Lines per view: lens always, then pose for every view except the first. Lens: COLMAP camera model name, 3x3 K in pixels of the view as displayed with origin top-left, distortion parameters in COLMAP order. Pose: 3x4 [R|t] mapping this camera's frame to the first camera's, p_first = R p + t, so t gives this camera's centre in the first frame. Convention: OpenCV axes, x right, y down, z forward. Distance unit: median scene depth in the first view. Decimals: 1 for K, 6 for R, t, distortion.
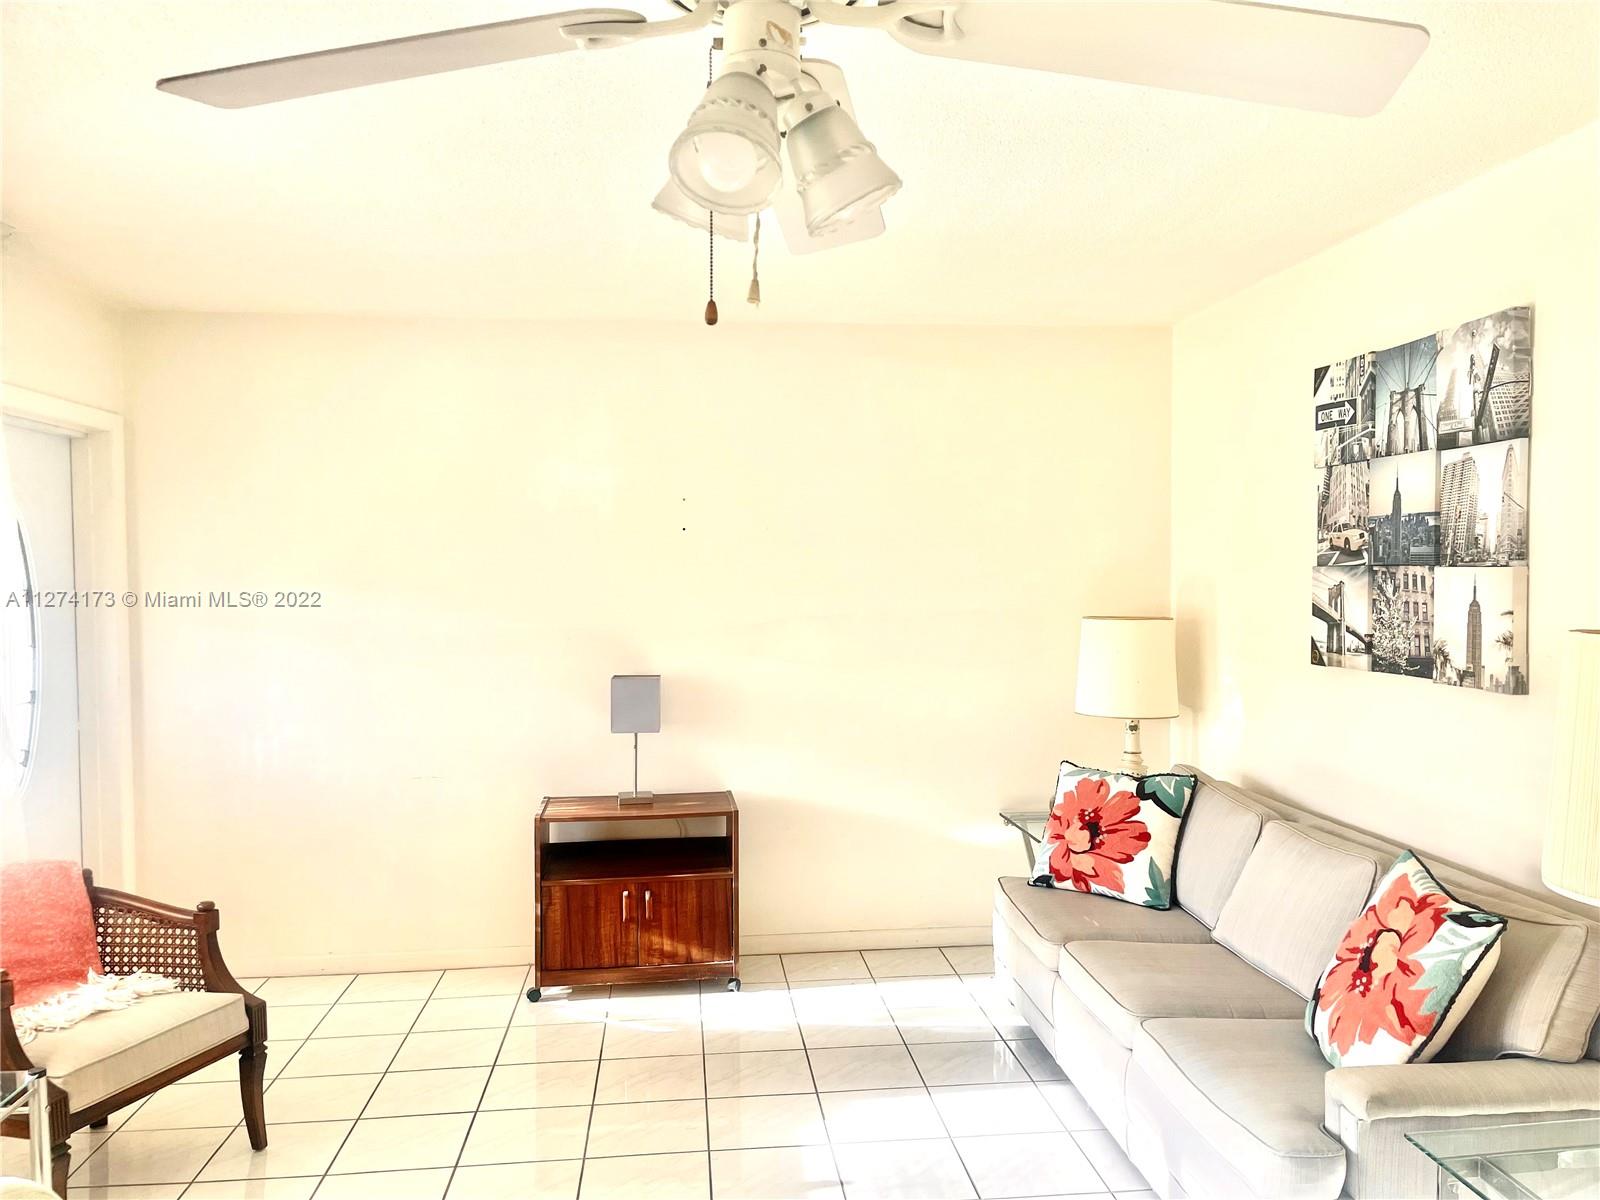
lens RADIAL K [[1211.1, 0, 804.7], [0, 1211.1, 610.5], [0, 0, 1]] dist [0.079784, -0.106016]
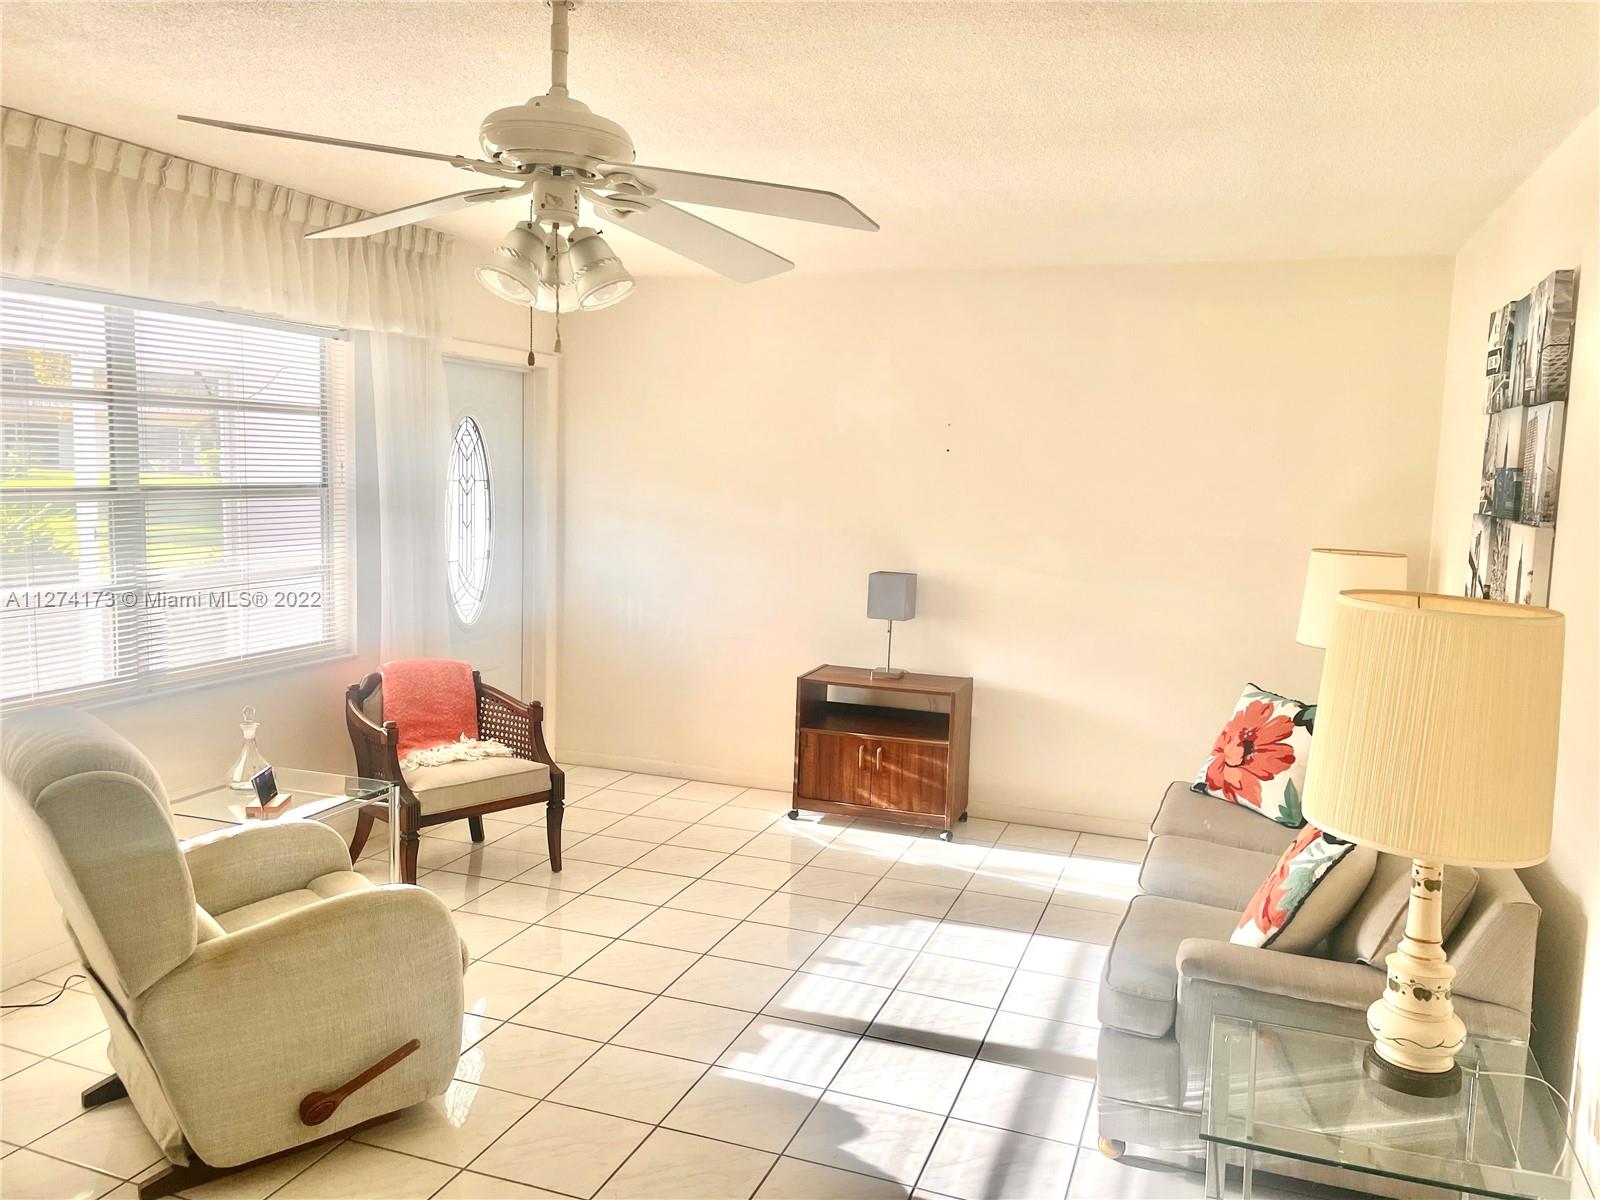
lens RADIAL K [[1211.1, 0, 808.3], [0, 1211.1, 588.0], [0, 0, 1]] dist [0.079784, -0.106016]
pose [[0.897610, 0.081910, -0.433112, 0.419844], [-0.052046, 0.995404, 0.080388, -0.032019], [0.437706, -0.049615, 0.897748, -0.158869]]
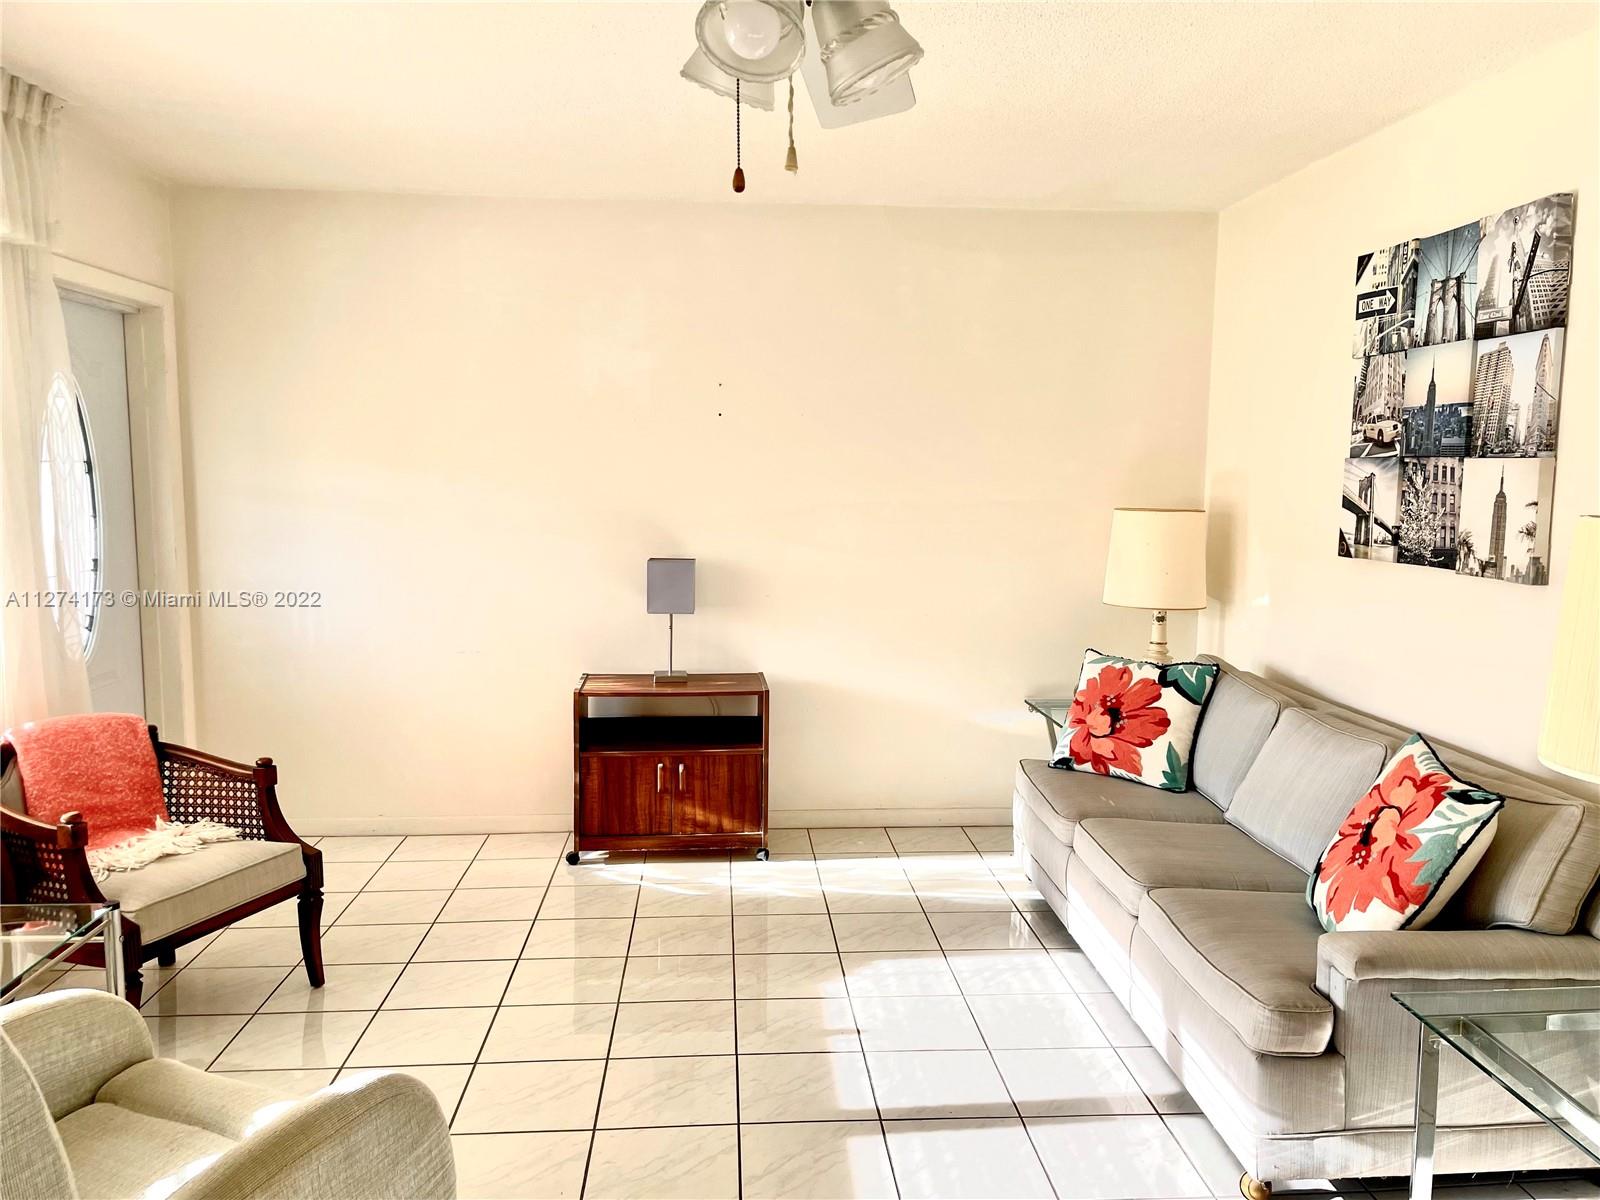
lens RADIAL K [[1211.1, 0, 805.0], [0, 1211.1, 606.9], [0, 0, 1]] dist [0.079784, -0.106016]
pose [[0.999287, 0.020202, -0.031899, 0.009228], [-0.017550, 0.996532, 0.081333, 0.012948], [0.033432, -0.080715, 0.996176, -0.026130]]
